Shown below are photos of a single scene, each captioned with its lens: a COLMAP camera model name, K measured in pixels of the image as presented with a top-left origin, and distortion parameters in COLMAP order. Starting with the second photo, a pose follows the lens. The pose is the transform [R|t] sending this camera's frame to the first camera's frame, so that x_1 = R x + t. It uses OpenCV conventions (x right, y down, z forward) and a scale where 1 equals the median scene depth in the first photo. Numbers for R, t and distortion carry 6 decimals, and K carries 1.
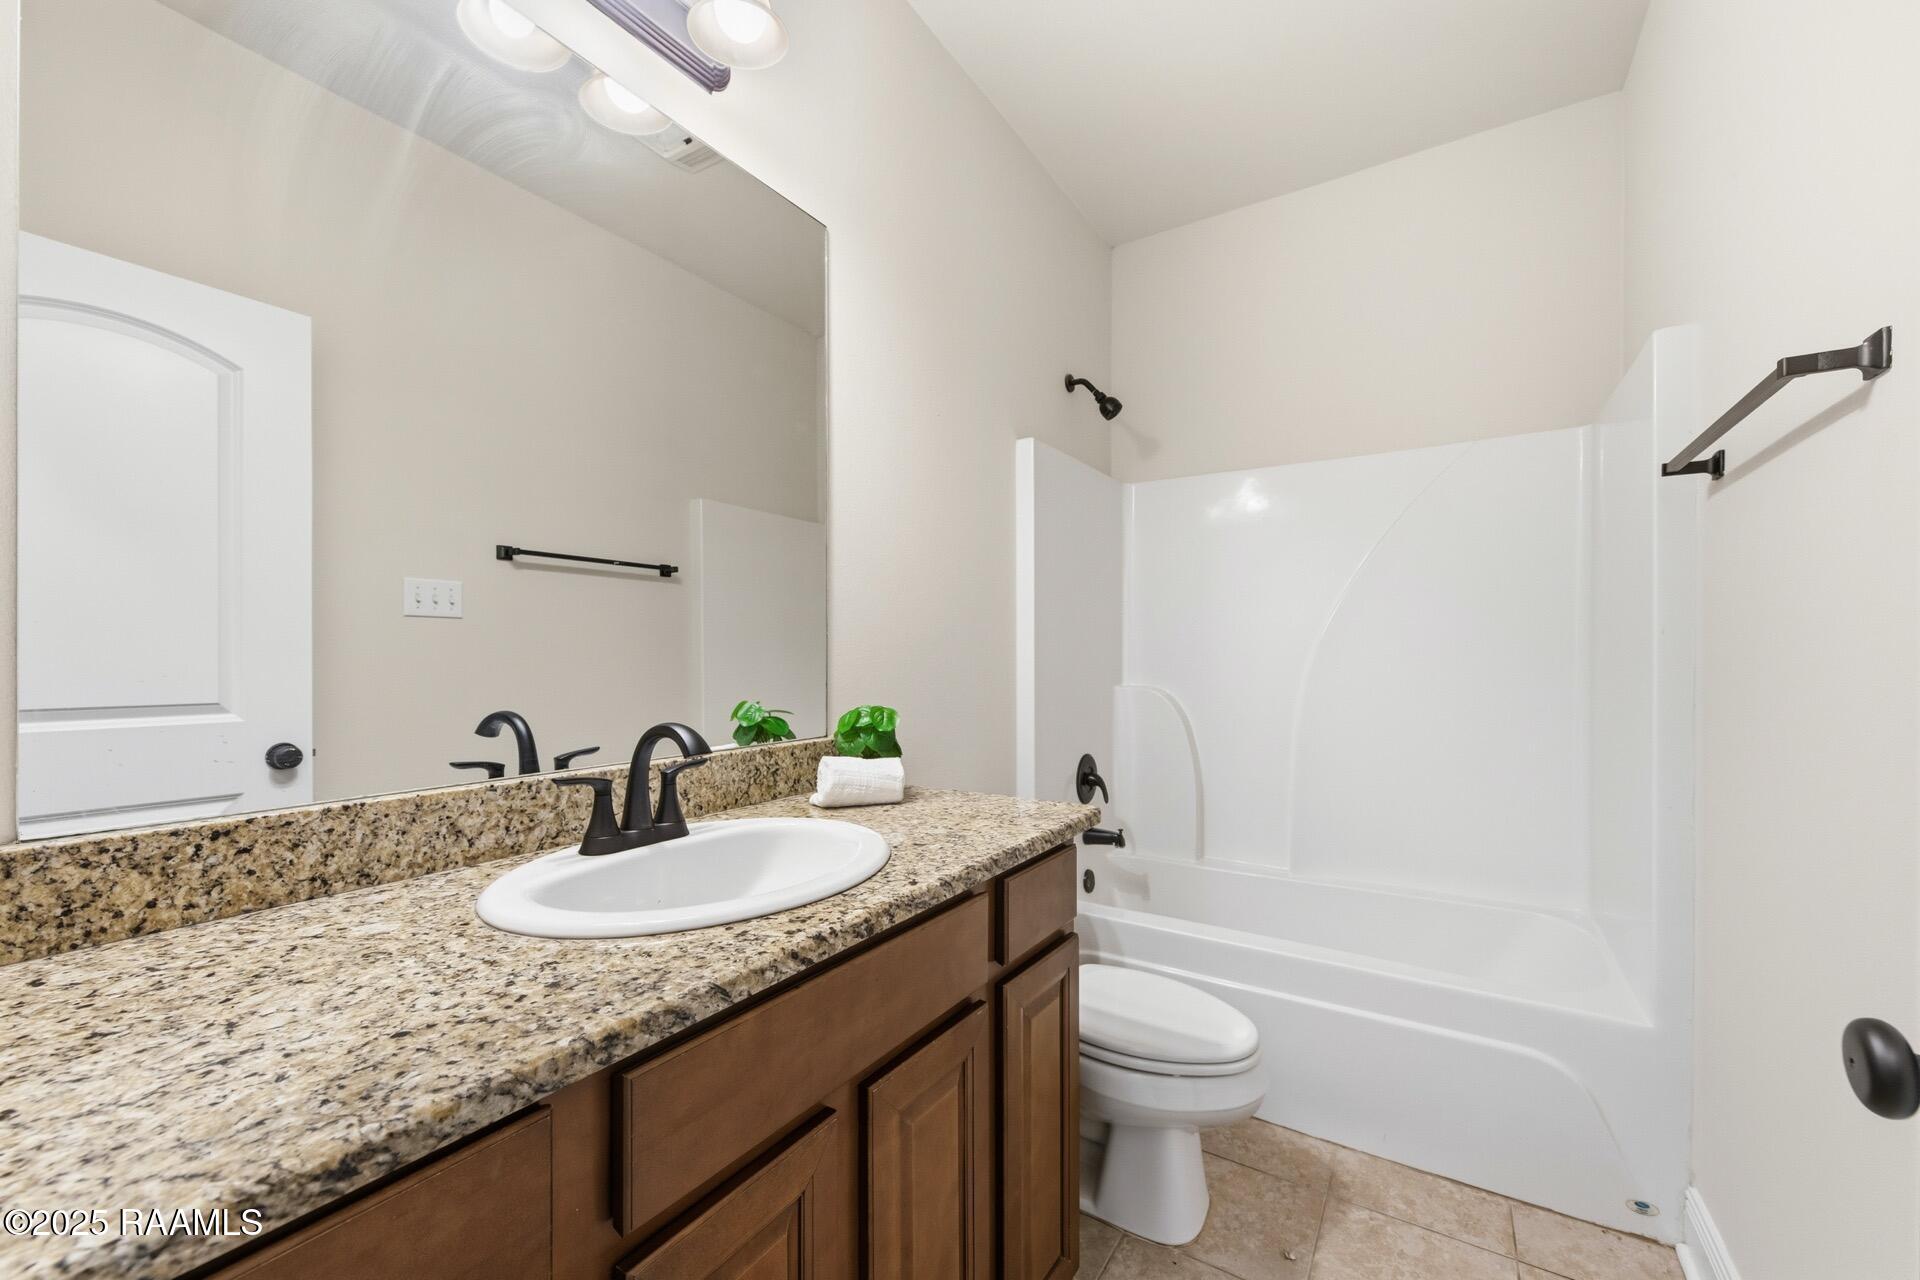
lens RADIAL K [[758.2, 0, 958.4], [0, 758.2, 652.6], [0, 0, 1]] dist [0.003999, -0.000033]
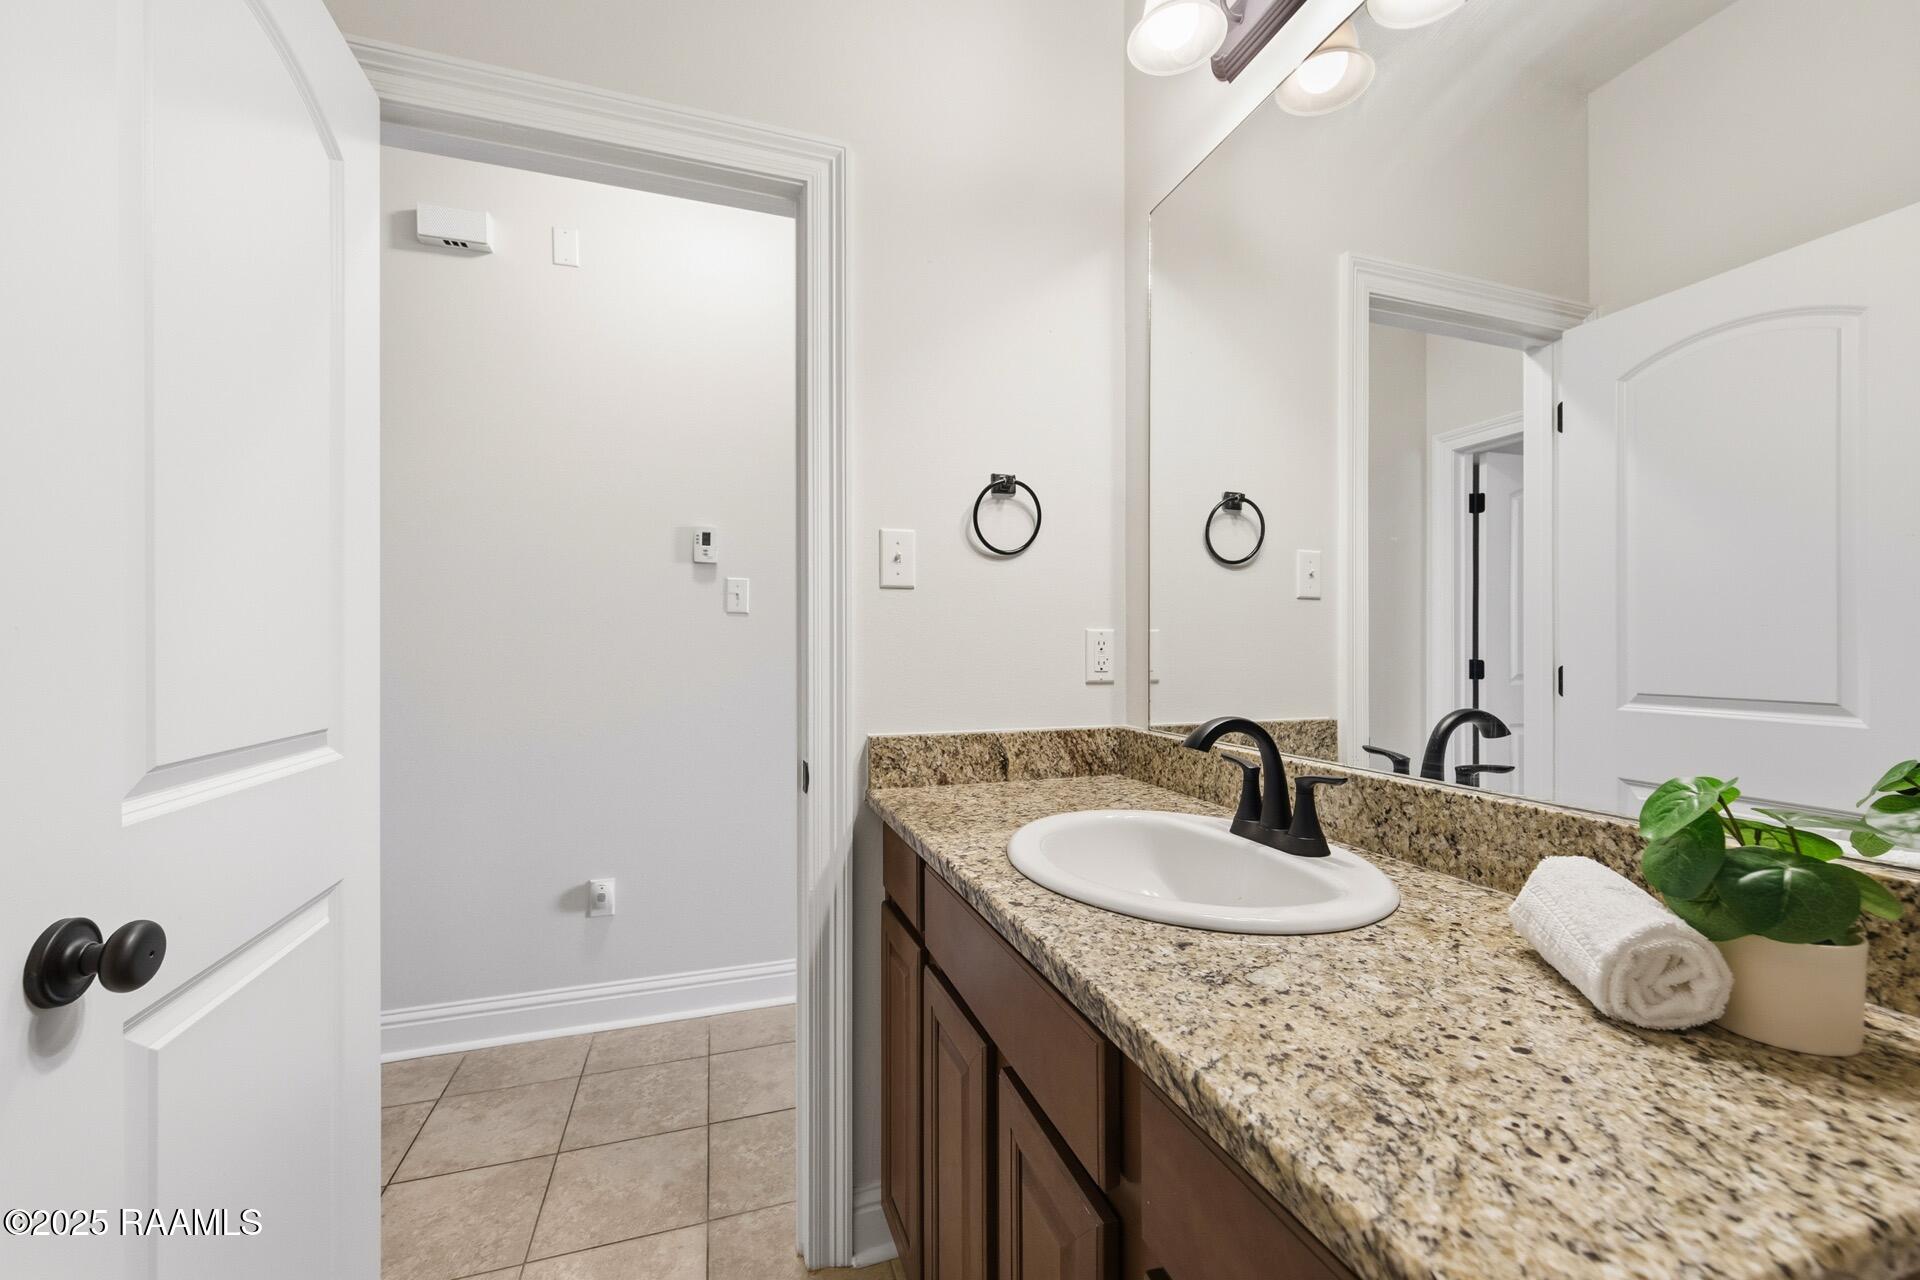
lens RADIAL K [[856.5, 0, 1003.6], [0, 856.5, 647.8], [0, 0, 1]] dist [0.001636, 0.000016]
pose [[-0.623306, 0.001547, -0.781976, 0.798692], [-0.000637, 0.999997, 0.002486, 0.000418], [0.781978, 0.002048, -0.623303, 1.750660]]
